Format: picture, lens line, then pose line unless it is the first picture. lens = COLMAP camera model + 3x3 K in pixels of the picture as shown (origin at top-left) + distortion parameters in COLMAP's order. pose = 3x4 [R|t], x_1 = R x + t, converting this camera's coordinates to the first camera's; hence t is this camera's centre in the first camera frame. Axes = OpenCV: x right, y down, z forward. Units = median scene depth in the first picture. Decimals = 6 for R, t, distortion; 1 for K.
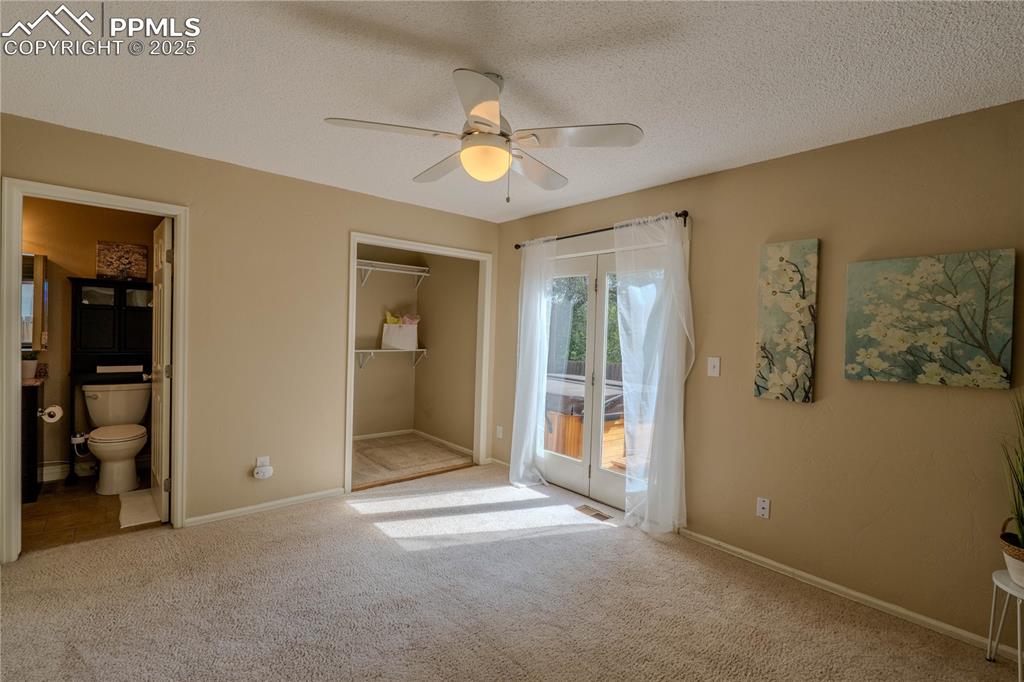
lens RADIAL K [[461.8, 0, 512.0], [0, 461.8, 341.0], [0, 0, 1]] dist [-0.013310, 0.000119]
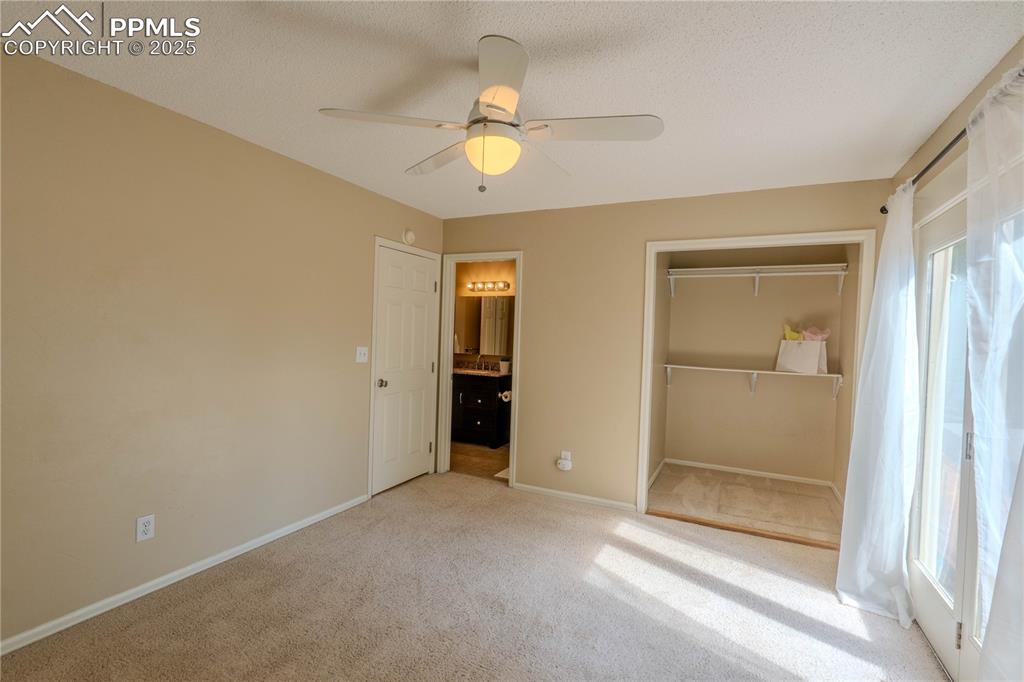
lens RADIAL K [[461.8, 0, 512.0], [0, 461.8, 341.0], [0, 0, 1]] dist [-0.013310, 0.000119]
pose [[0.384430, -0.002906, -0.923149, 0.584046], [-0.042871, 0.998860, -0.020997, 0.003313], [0.922158, 0.047648, 0.383867, 0.495363]]
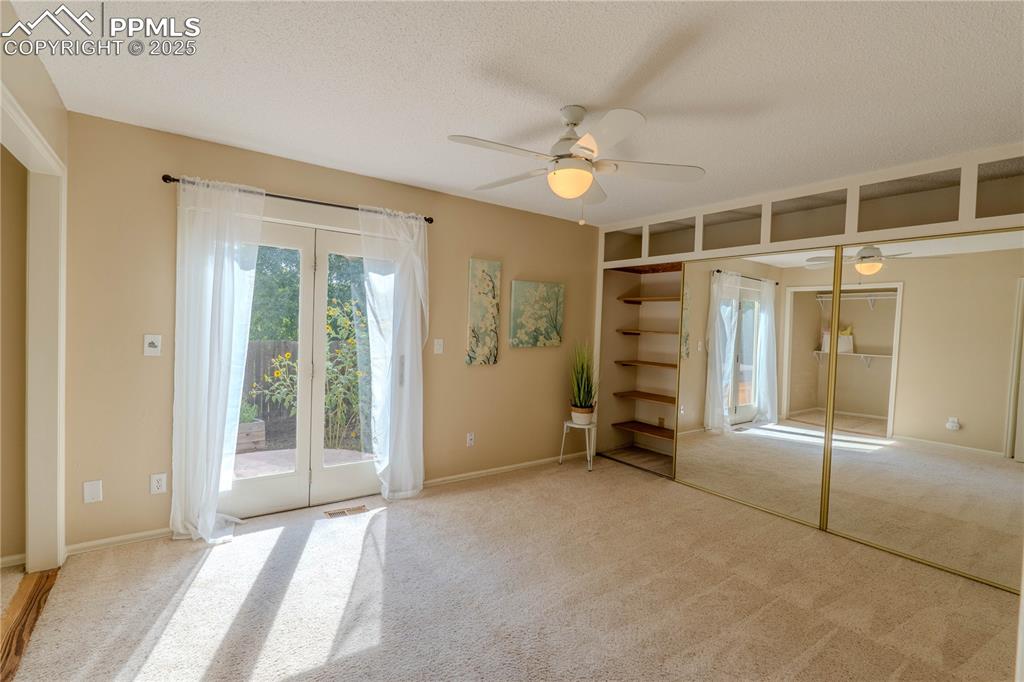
lens RADIAL K [[461.8, 0, 512.0], [0, 461.8, 341.0], [0, 0, 1]] dist [-0.013310, 0.000119]
pose [[0.084472, -0.065598, 0.994264, -0.891987], [-0.009946, 0.997725, 0.066671, -0.050552], [-0.996376, -0.015520, 0.083627, 0.753718]]
